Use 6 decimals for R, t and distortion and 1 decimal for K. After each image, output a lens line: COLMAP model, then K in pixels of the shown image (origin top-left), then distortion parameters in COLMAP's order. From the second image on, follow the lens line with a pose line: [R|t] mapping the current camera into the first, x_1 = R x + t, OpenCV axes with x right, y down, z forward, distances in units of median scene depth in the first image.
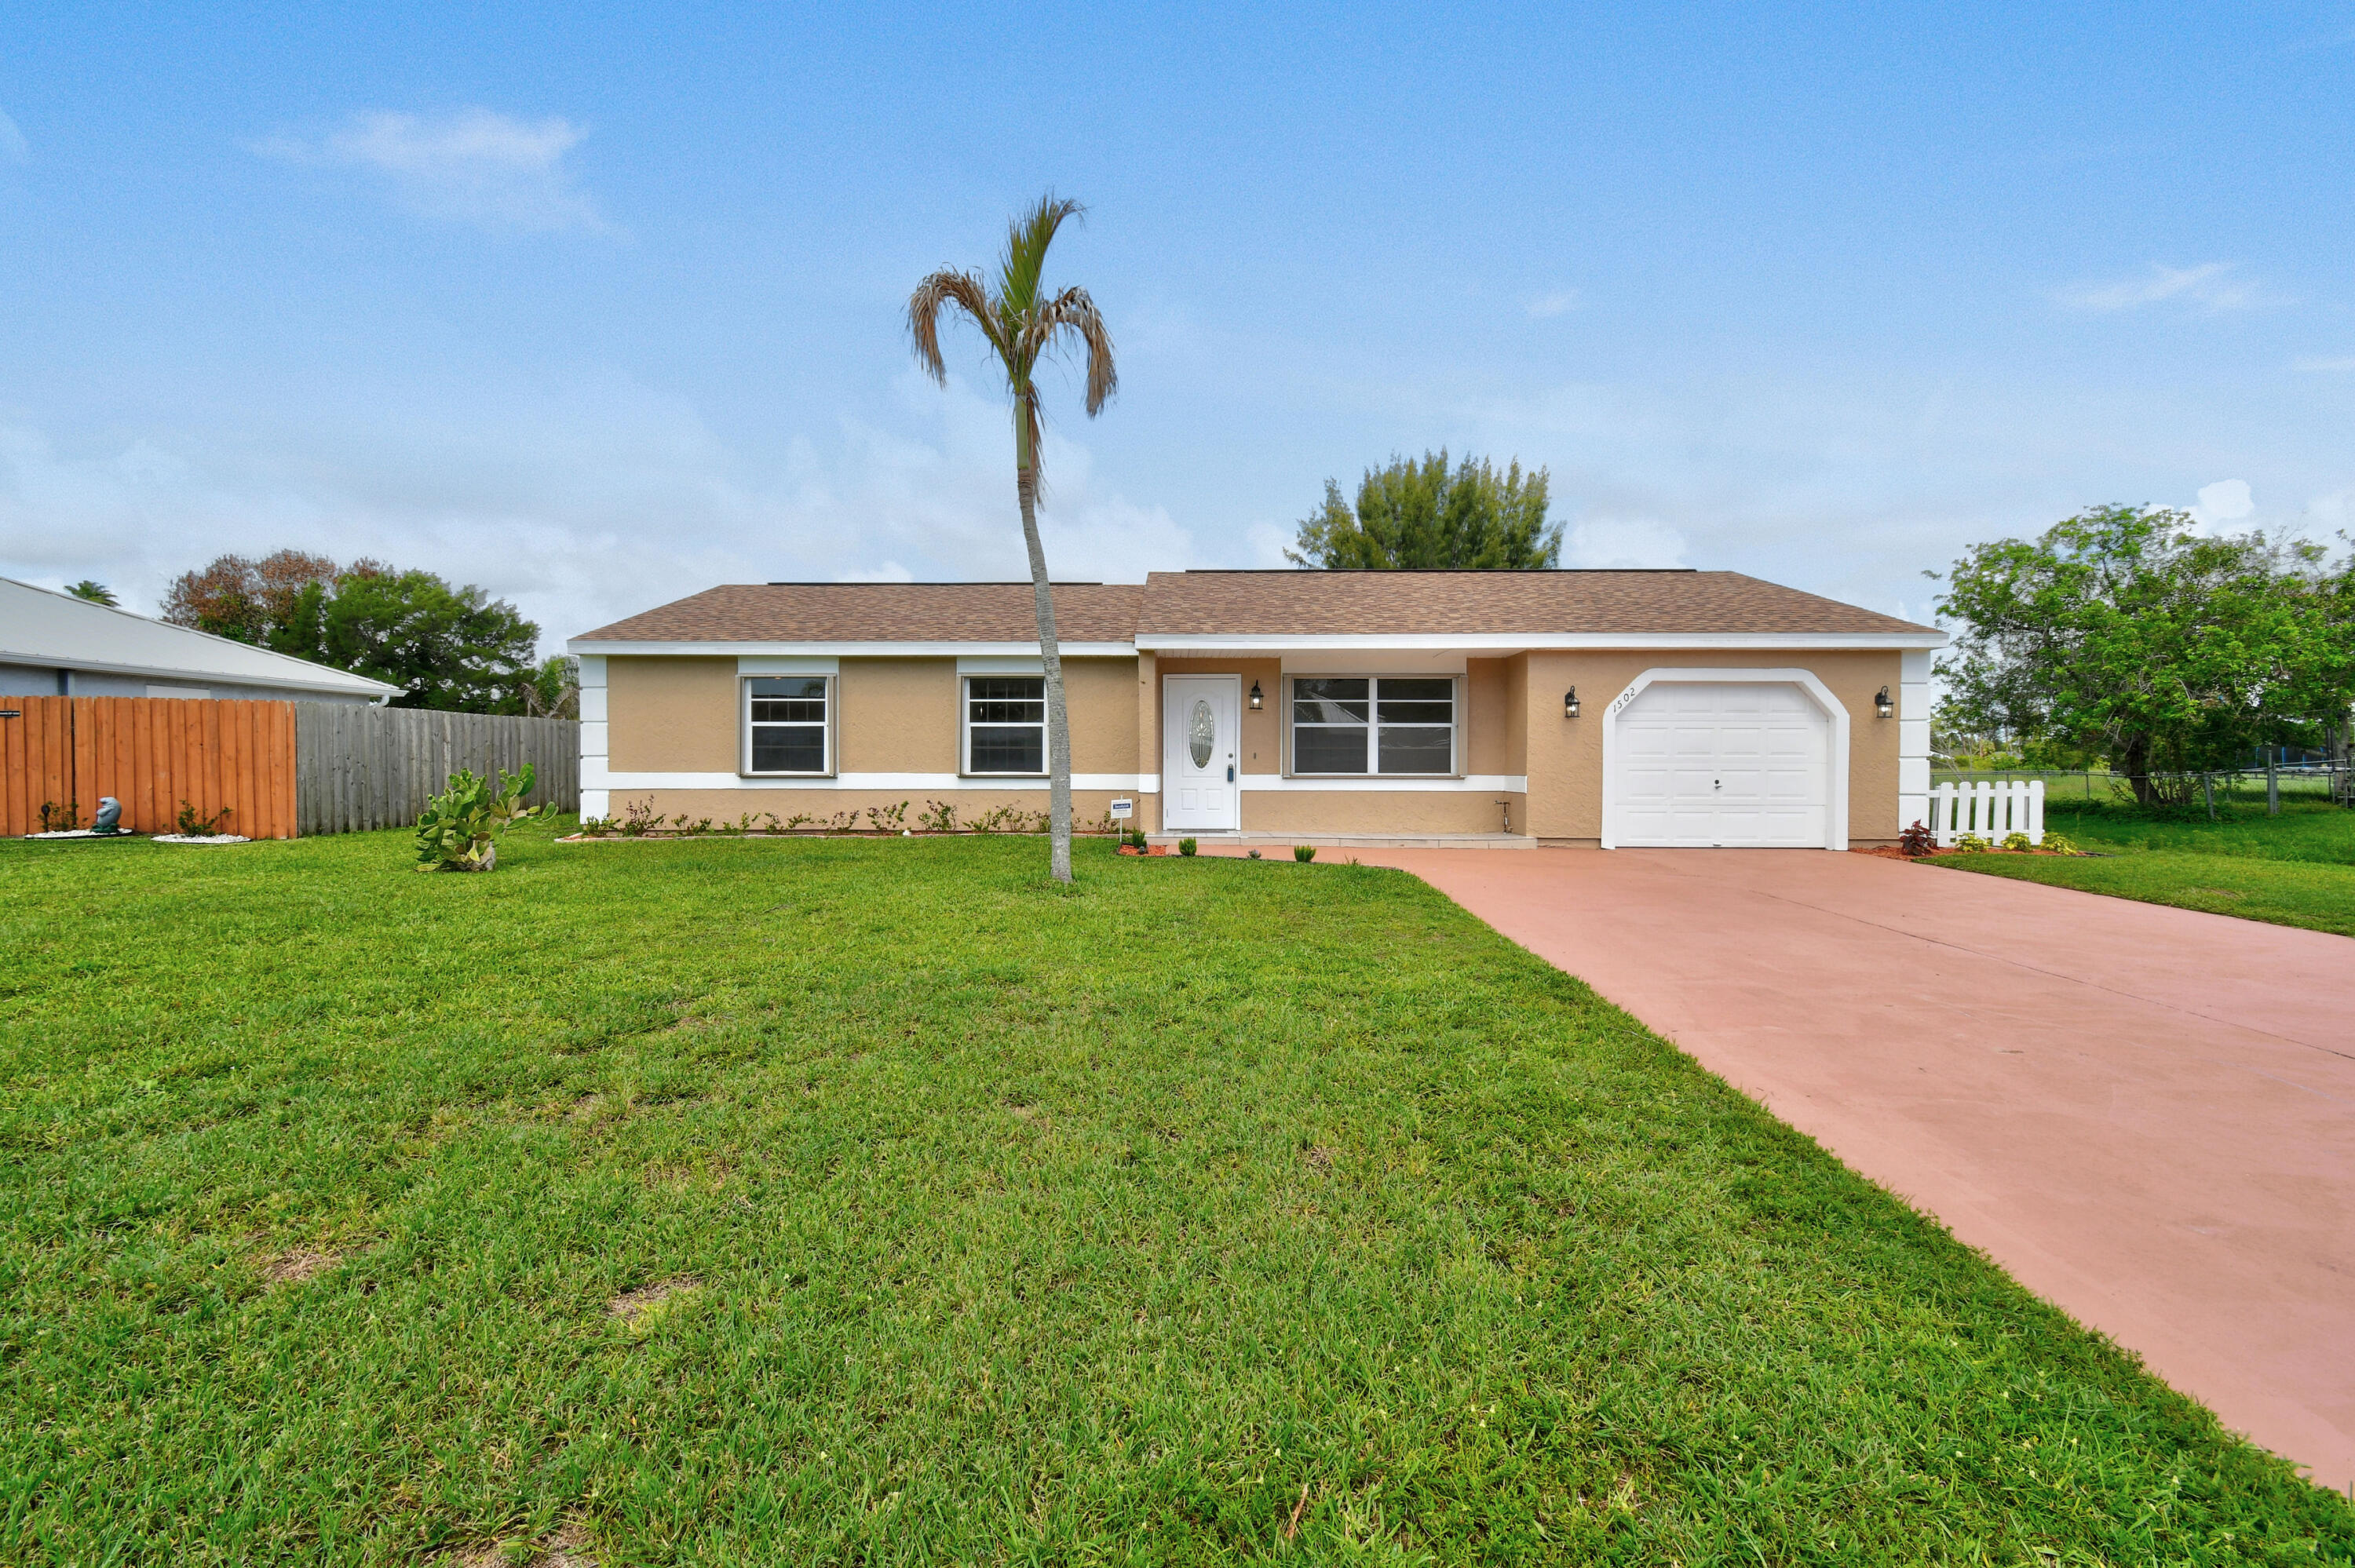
lens RADIAL K [[1034.5, 0, 1182.7], [0, 1034.5, 780.2], [0, 0, 1]] dist [0.008272, -0.000601]
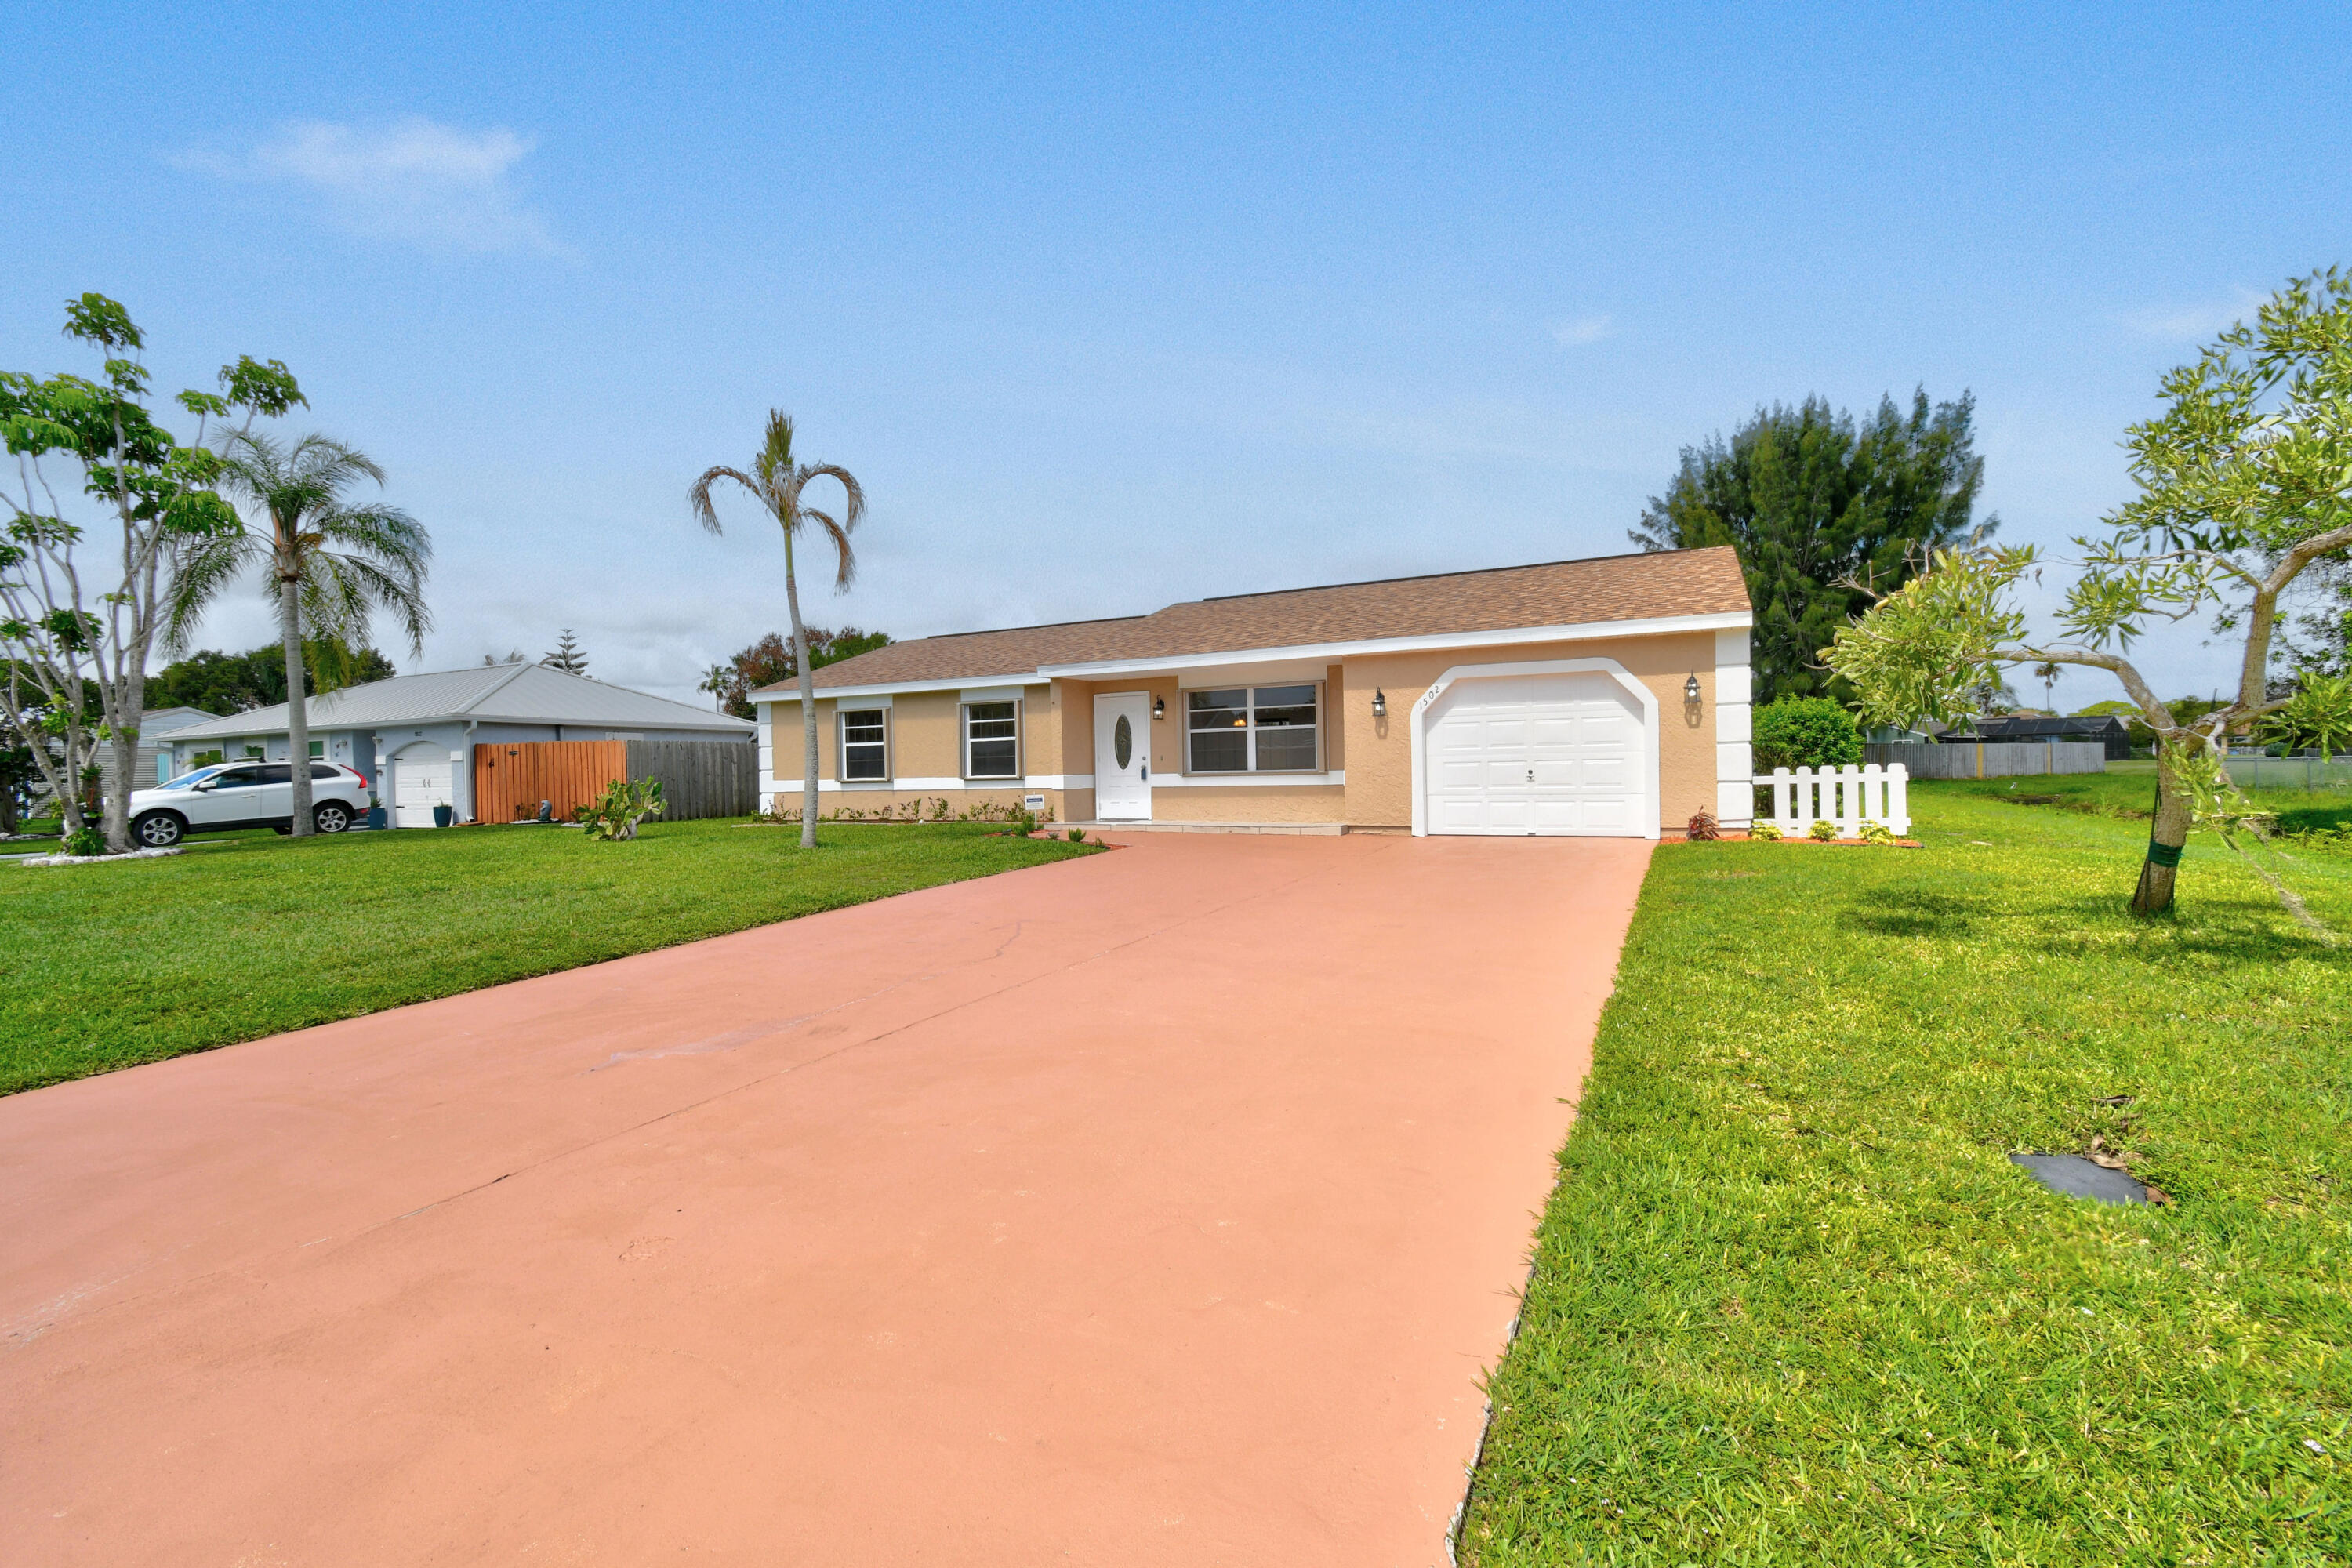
lens RADIAL K [[1033.3, 0, 1182.3], [0, 1033.3, 775.0], [0, 0, 1]] dist [0.008272, -0.000601]
pose [[0.899806, -0.019138, -0.435871, 0.617801], [0.015299, 0.999807, -0.012316, 0.011479], [0.436023, 0.004414, 0.899925, -0.074948]]
